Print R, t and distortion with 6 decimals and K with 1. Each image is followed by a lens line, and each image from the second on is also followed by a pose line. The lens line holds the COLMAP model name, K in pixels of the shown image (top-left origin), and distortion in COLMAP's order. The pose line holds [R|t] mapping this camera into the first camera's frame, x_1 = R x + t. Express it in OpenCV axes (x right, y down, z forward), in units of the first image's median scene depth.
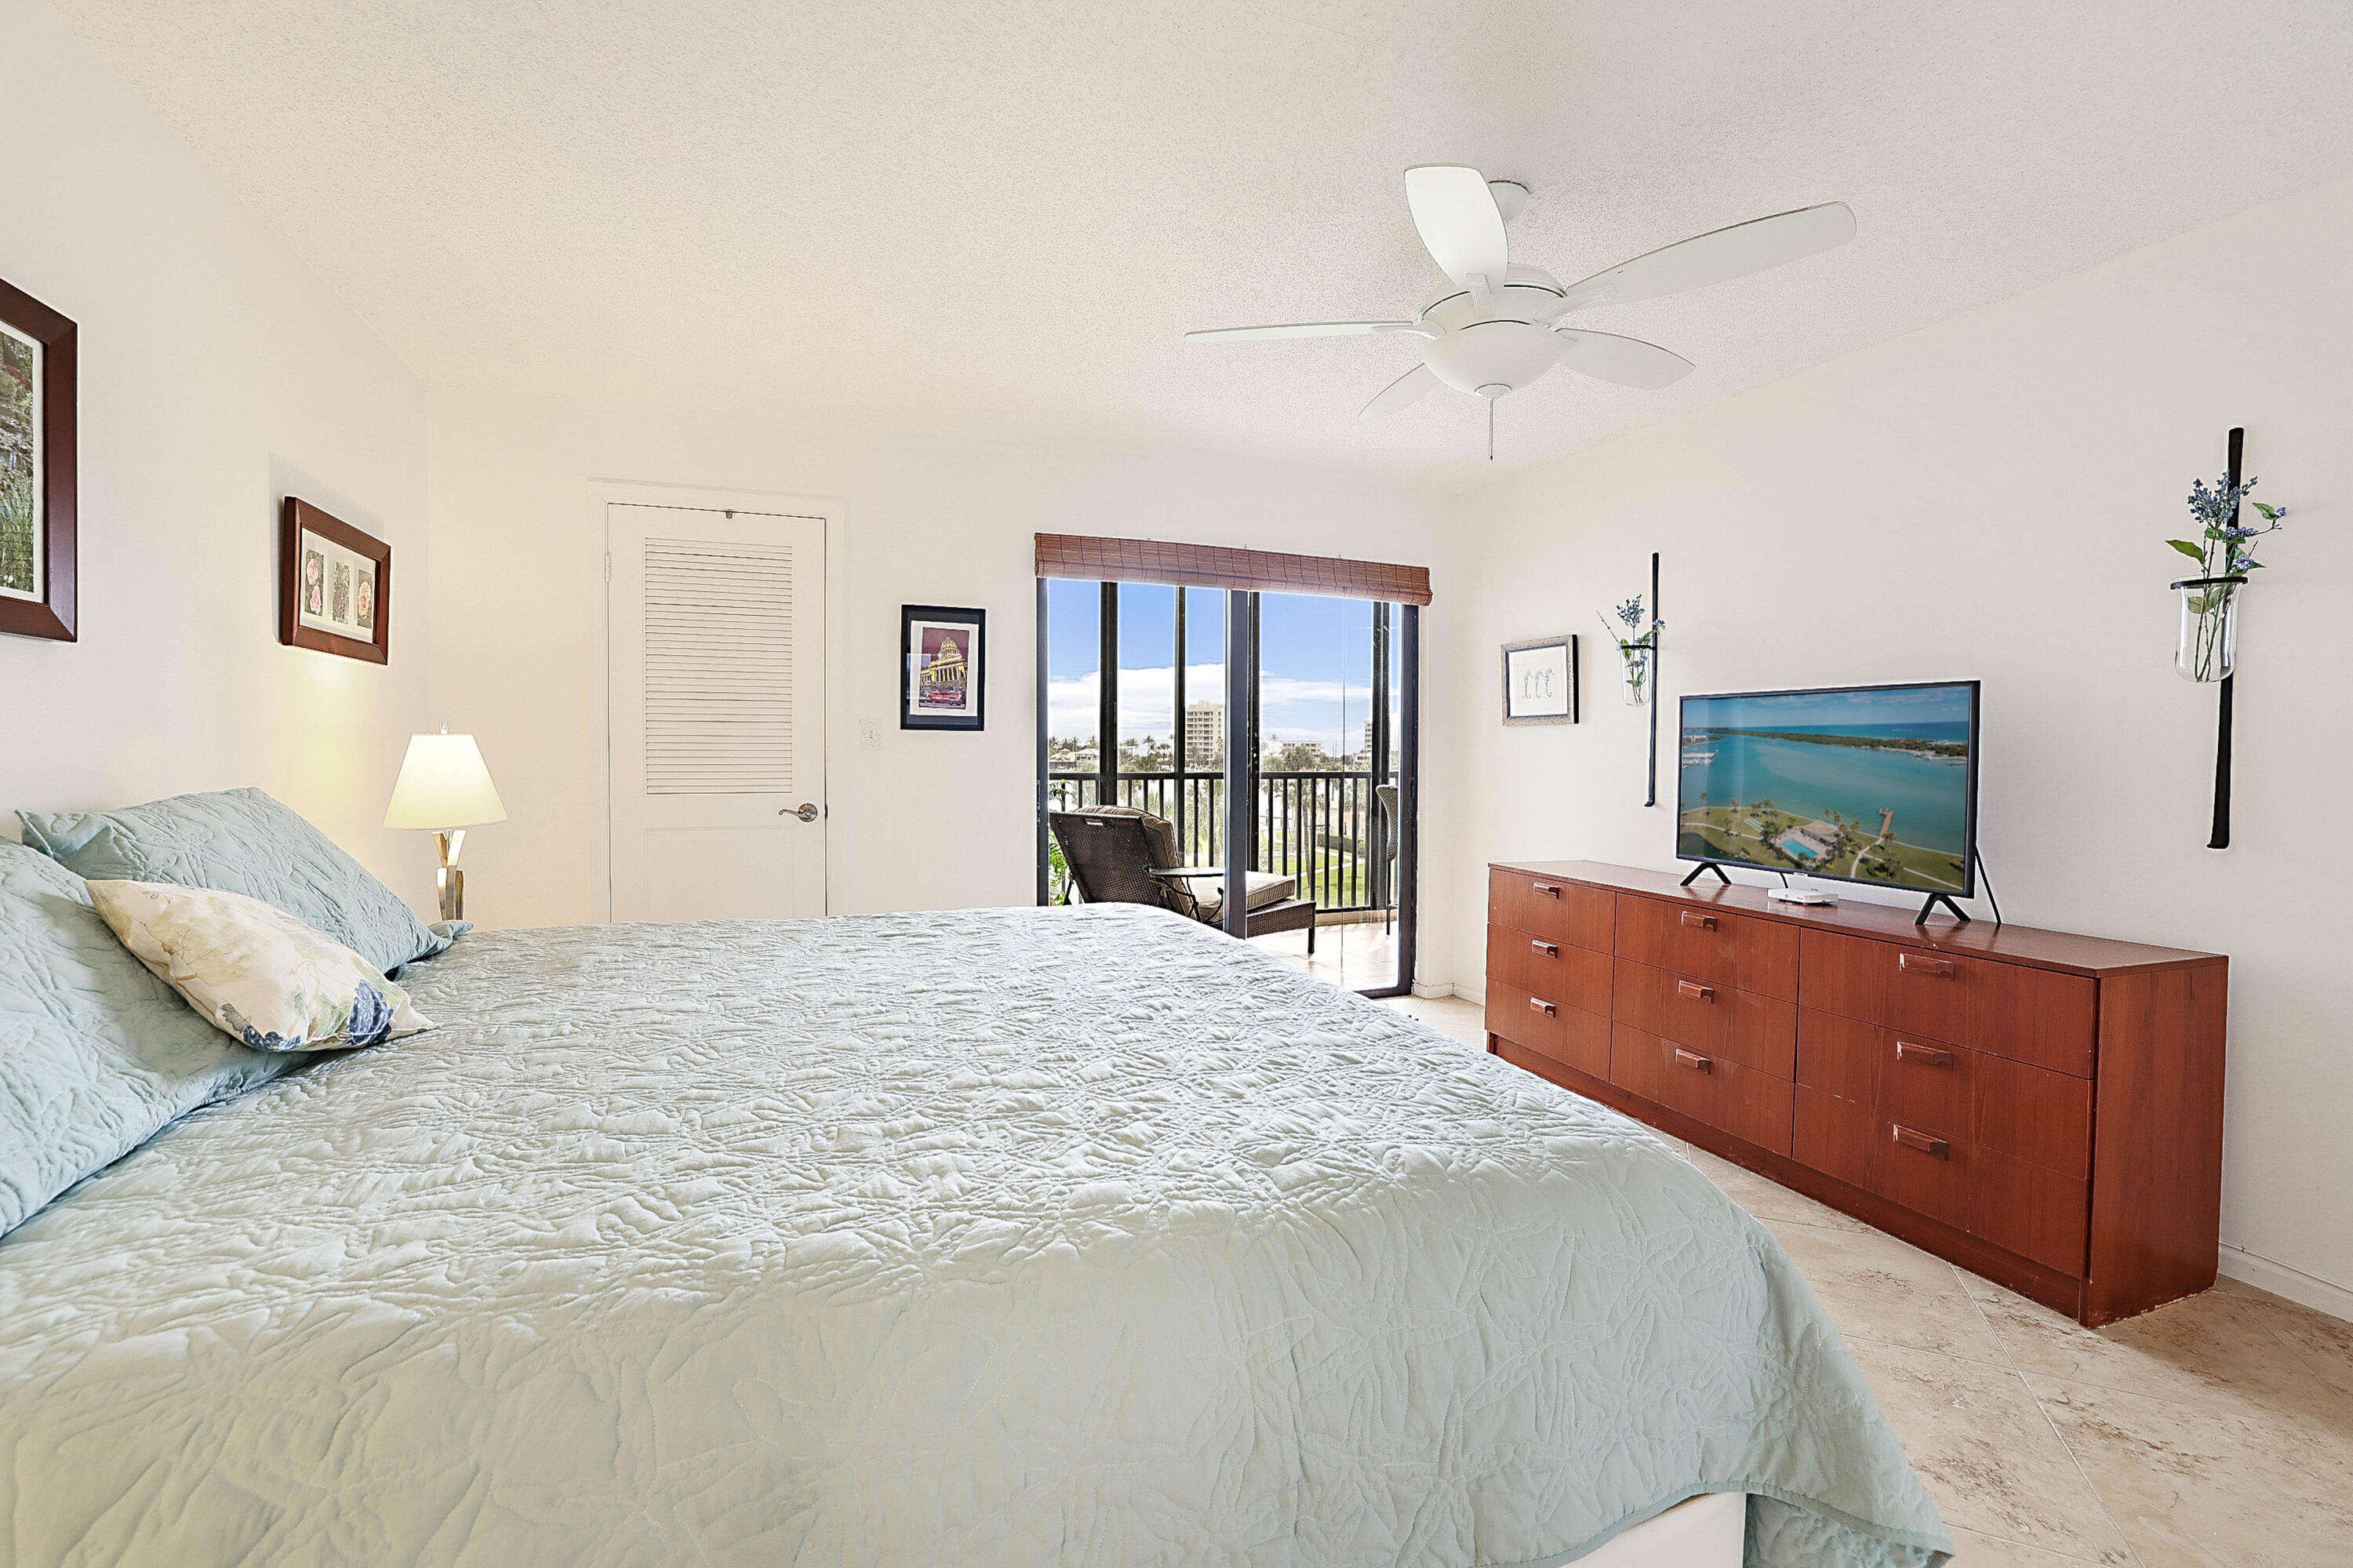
lens RADIAL K [[1024.1, 0, 1173.9], [0, 1024.1, 793.9], [0, 0, 1]] dist [-0.040465, 0.016699]
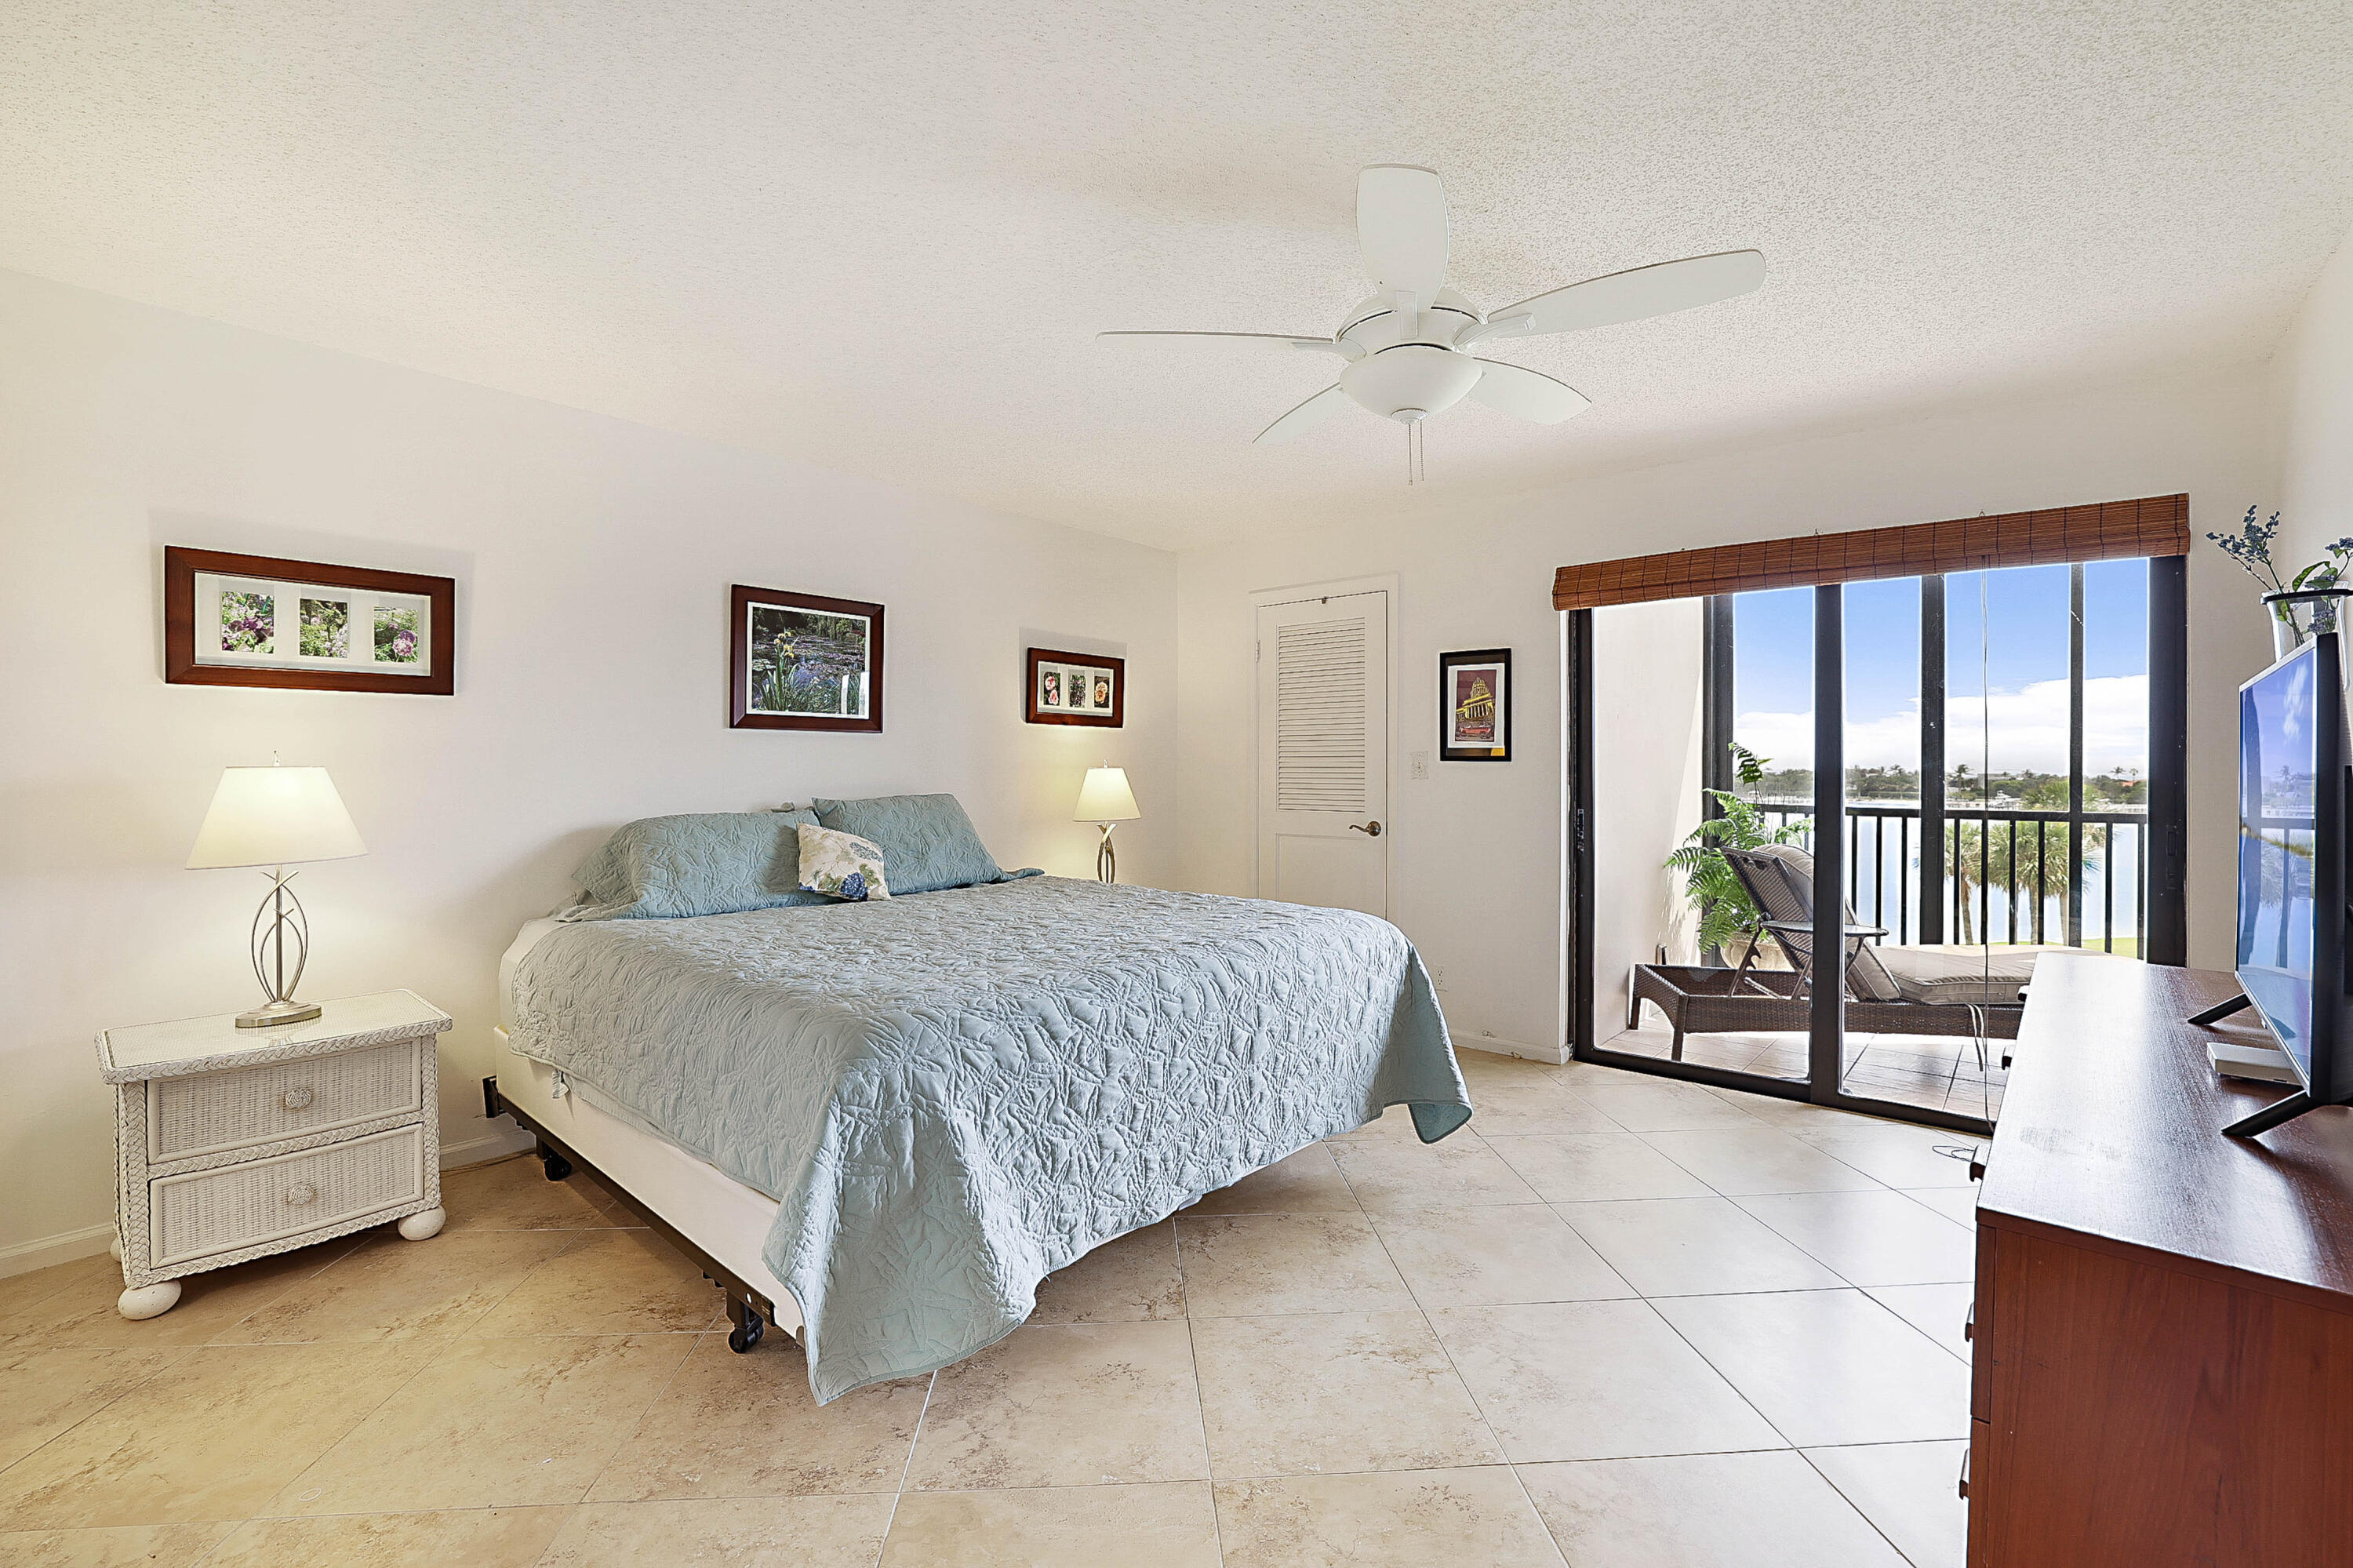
lens RADIAL K [[1020.7, 0, 1162.6], [0, 1020.7, 764.7], [0, 0, 1]] dist [-0.026987, 0.000576]
pose [[0.466509, -0.010482, -0.884454, 0.605959], [-0.041814, 0.998551, -0.033889, -0.006414], [0.883528, 0.052792, 0.465395, 0.186809]]
